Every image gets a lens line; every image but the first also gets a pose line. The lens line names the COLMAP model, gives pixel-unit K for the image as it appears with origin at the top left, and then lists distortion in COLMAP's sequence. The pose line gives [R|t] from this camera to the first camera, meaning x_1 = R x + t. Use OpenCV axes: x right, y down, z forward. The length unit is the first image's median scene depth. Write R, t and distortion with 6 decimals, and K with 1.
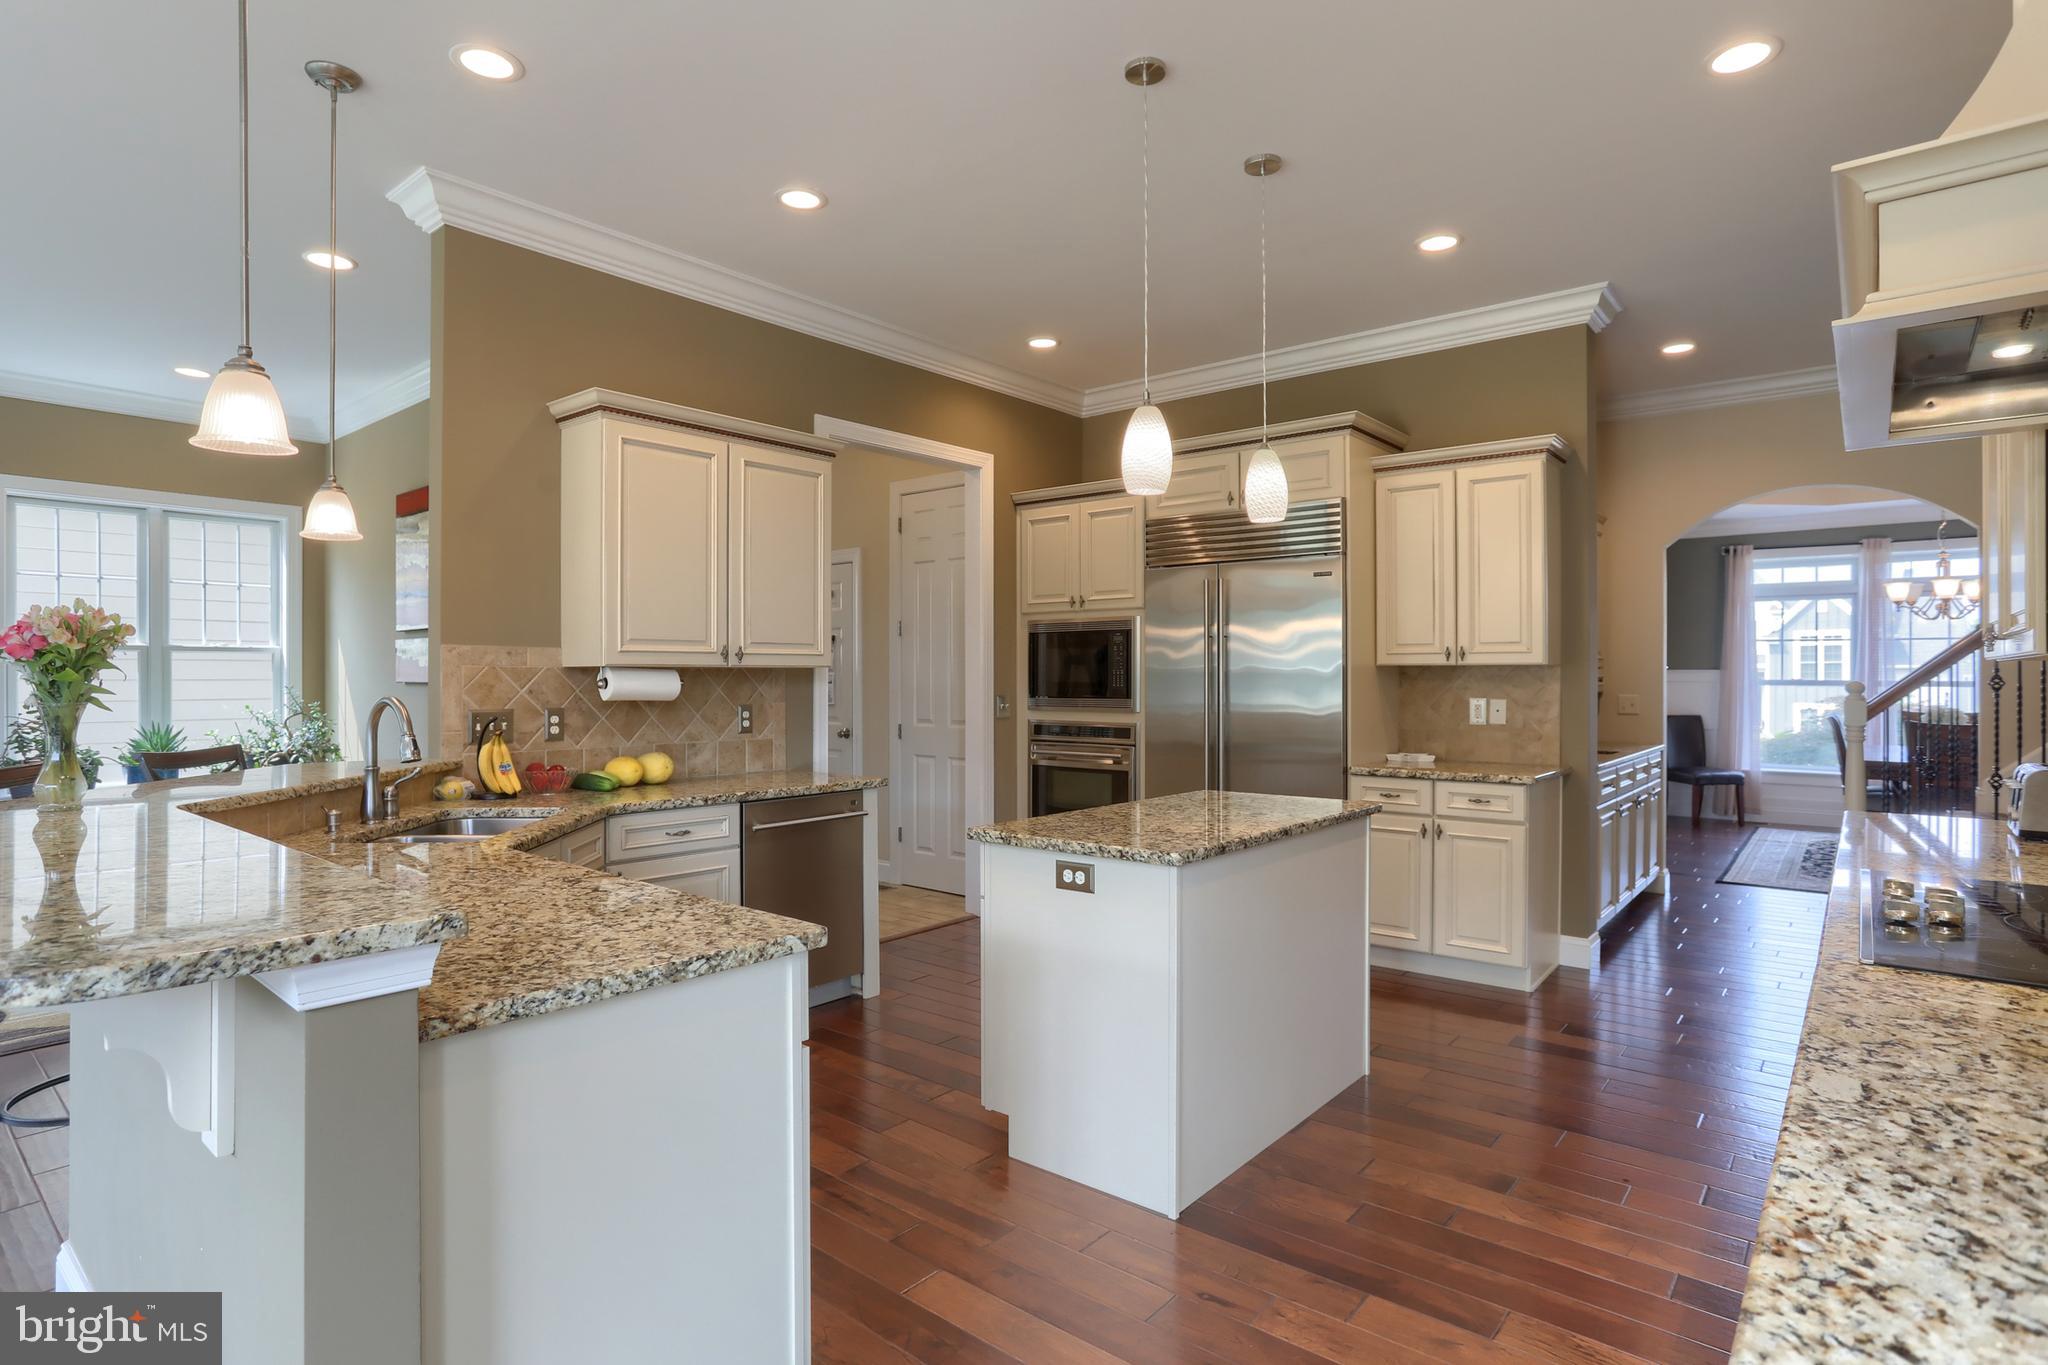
lens RADIAL K [[1043.7, 0, 1078.4], [0, 1043.7, 676.7], [0, 0, 1]] dist [-0.080264, 0.033140]
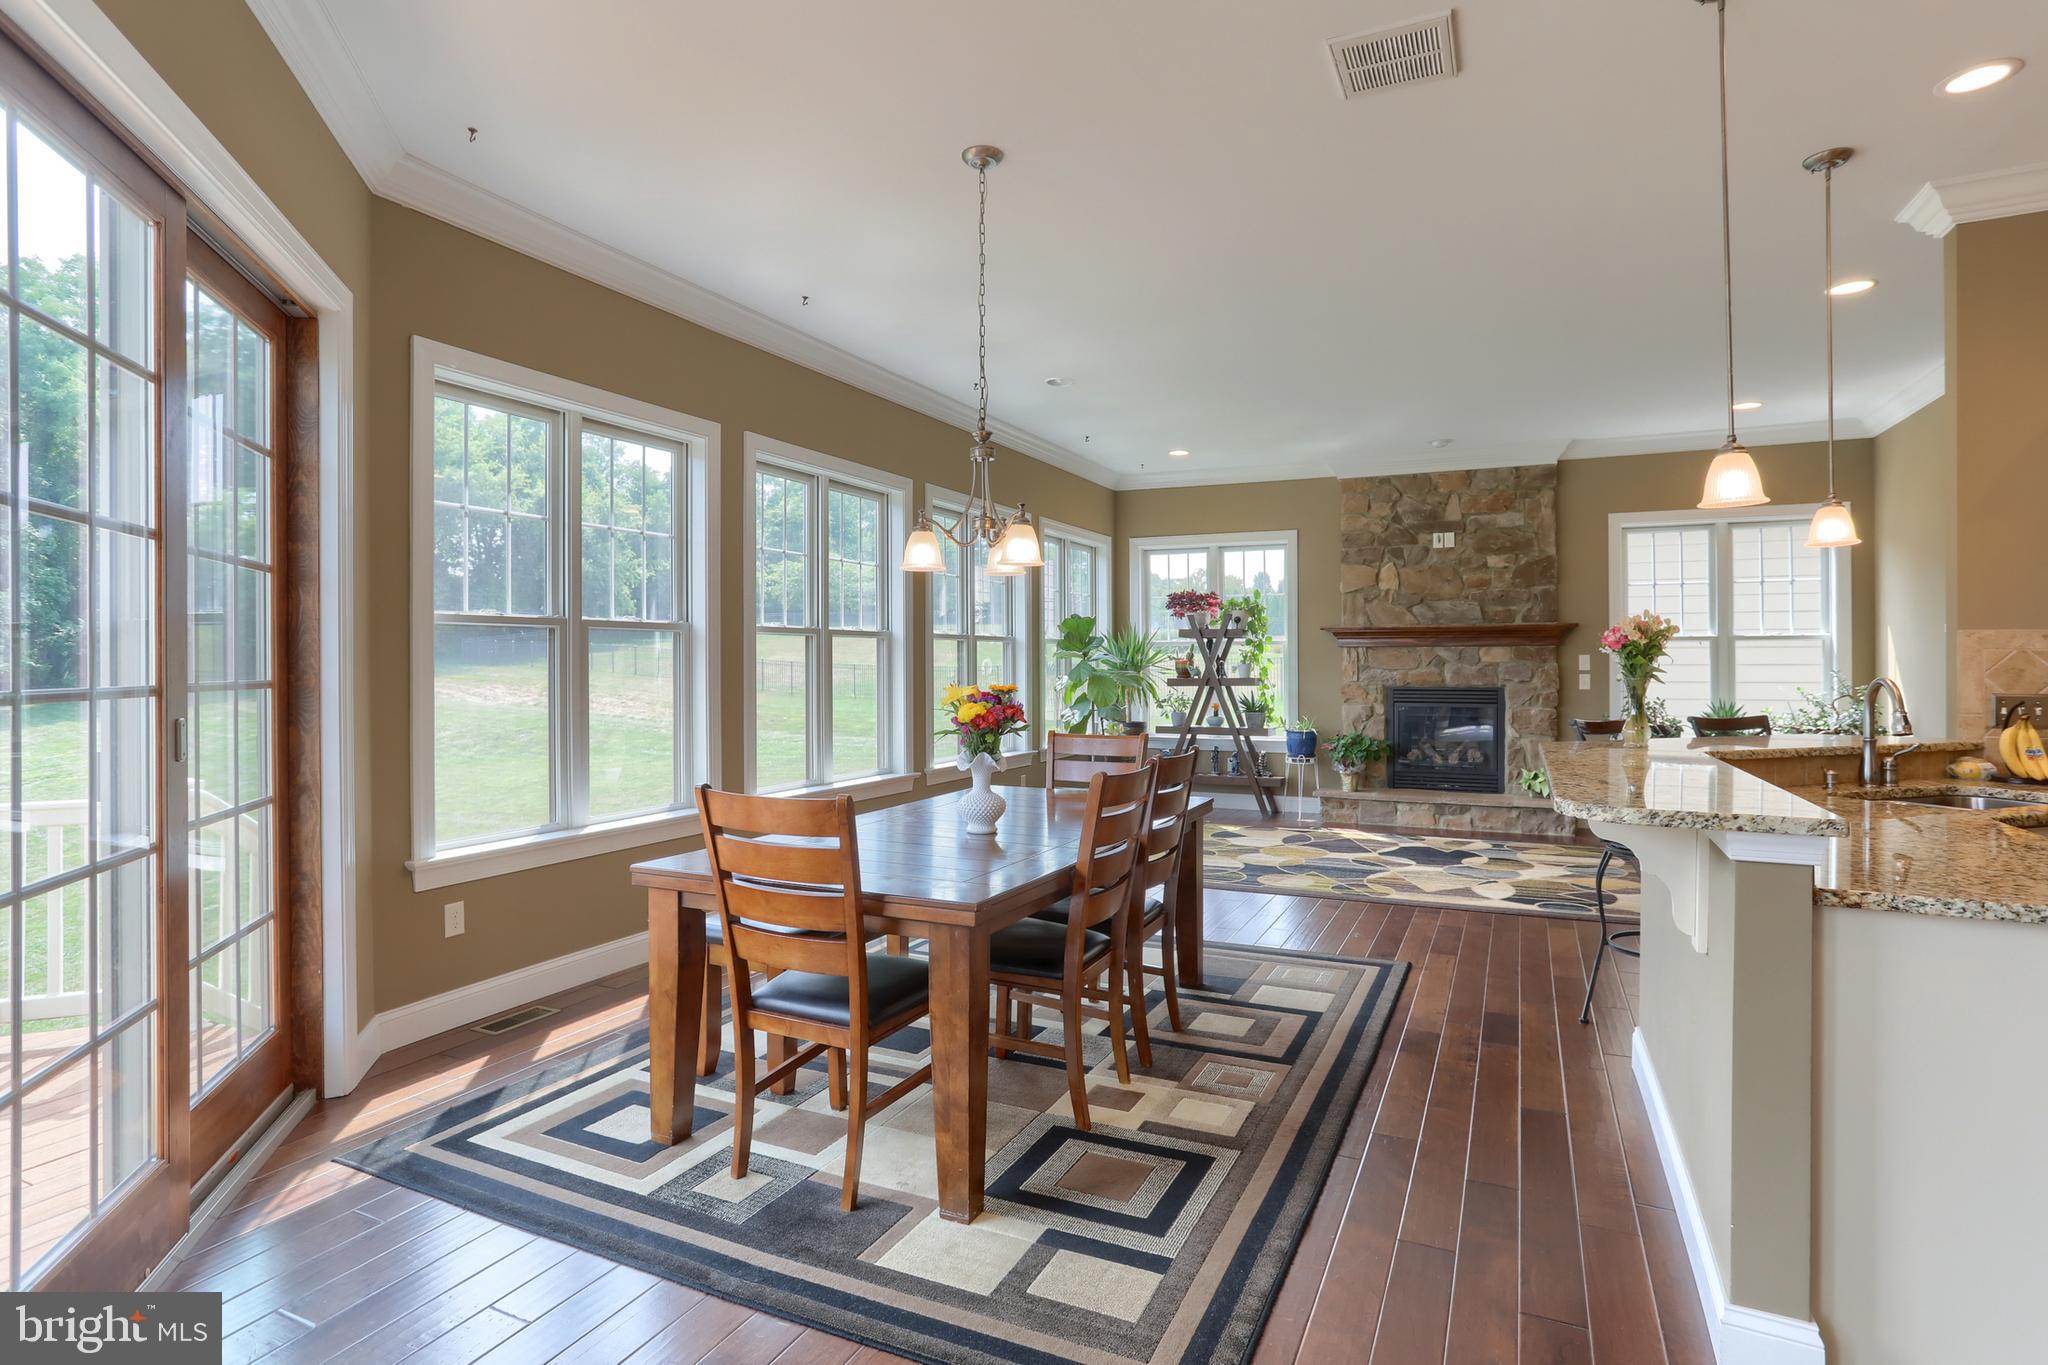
lens RADIAL K [[1020.9, 0, 1034.5], [0, 1020.9, 665.2], [0, 0, 1]] dist [-0.002025, 0.009619]
pose [[0.217143, 0.001929, -0.976138, 0.212520], [0.000991, 0.999997, 0.002196, 0.001349], [0.976139, -0.001444, 0.217141, -0.169413]]
